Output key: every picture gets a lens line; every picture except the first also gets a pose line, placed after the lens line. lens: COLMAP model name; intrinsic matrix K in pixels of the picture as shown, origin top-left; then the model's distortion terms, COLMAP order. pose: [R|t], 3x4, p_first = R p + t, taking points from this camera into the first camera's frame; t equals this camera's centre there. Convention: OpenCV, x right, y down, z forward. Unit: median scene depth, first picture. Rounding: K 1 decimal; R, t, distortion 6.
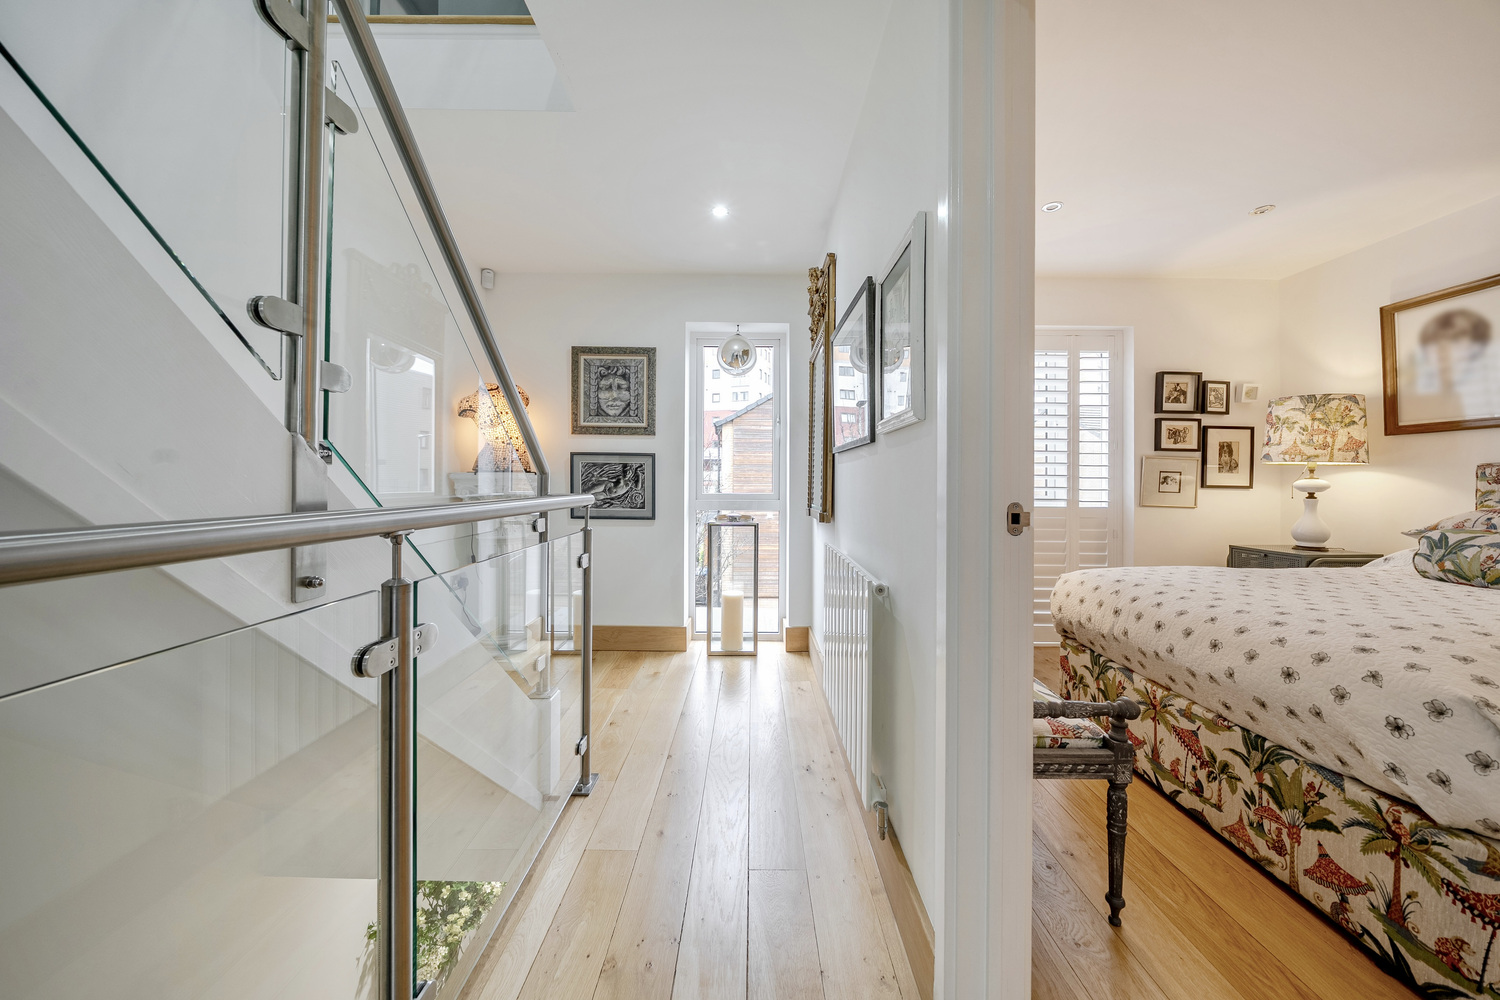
lens RADIAL K [[517.6, 0, 742.4], [0, 517.6, 479.7], [0, 0, 1]] dist [-0.012312, 0.001181]
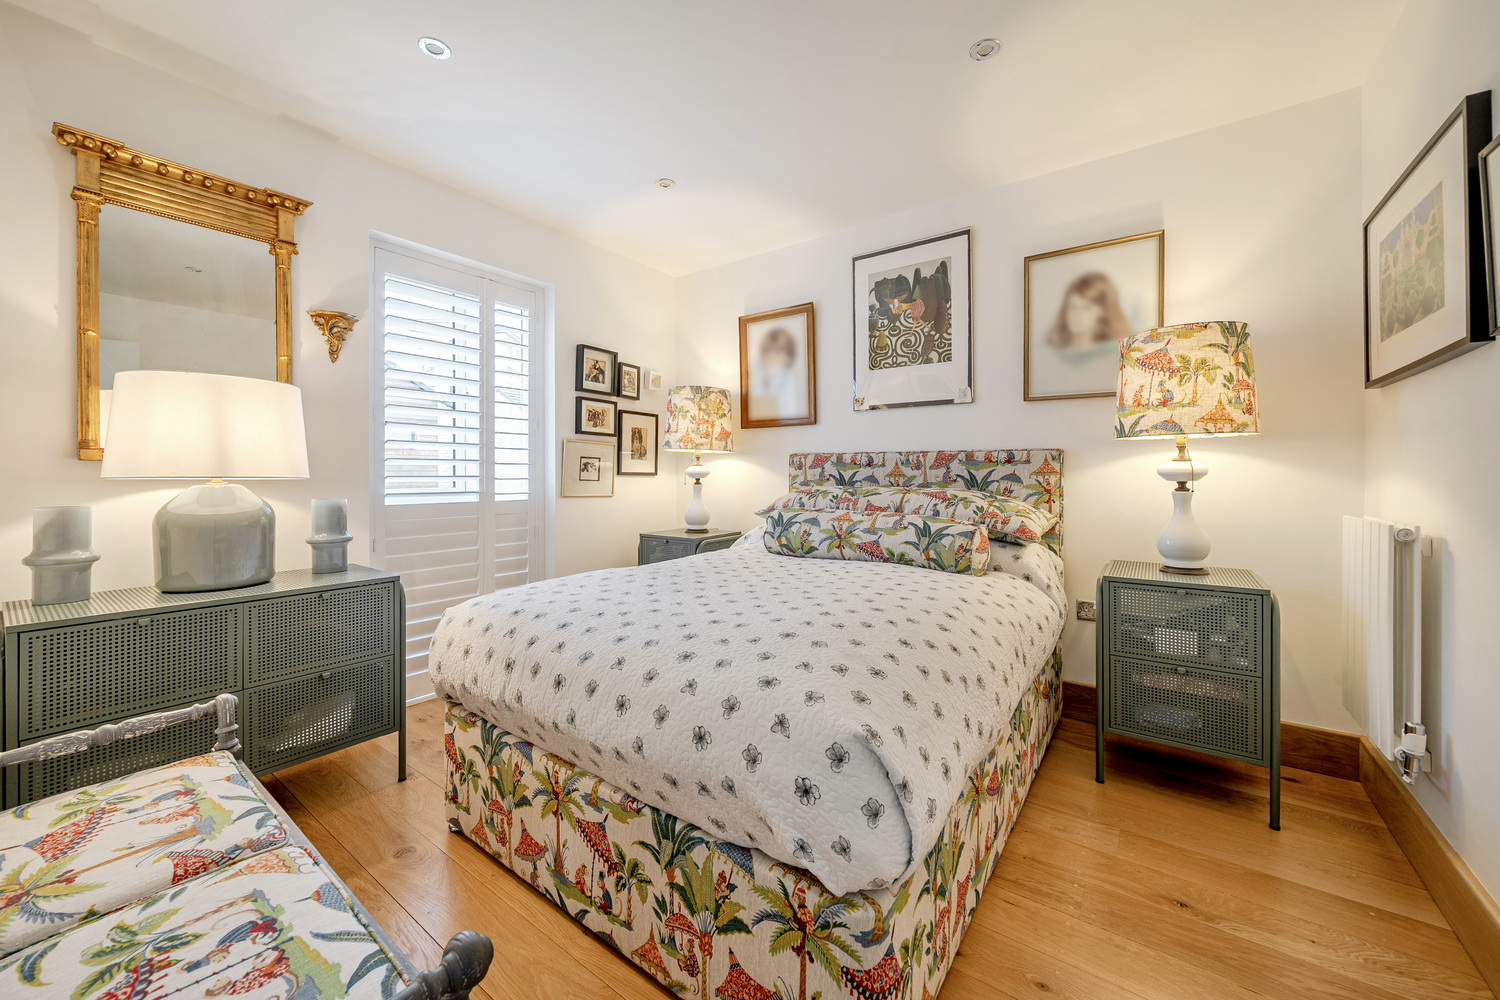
lens RADIAL K [[551.4, 0, 757.6], [0, 551.4, 474.1], [0, 0, 1]] dist [-0.001125, 0.000054]
pose [[0.566898, -0.008165, 0.823747, 0.345075], [-0.001038, 0.999943, 0.010626, 0.004920], [-0.823787, -0.006879, 0.566858, 0.355967]]
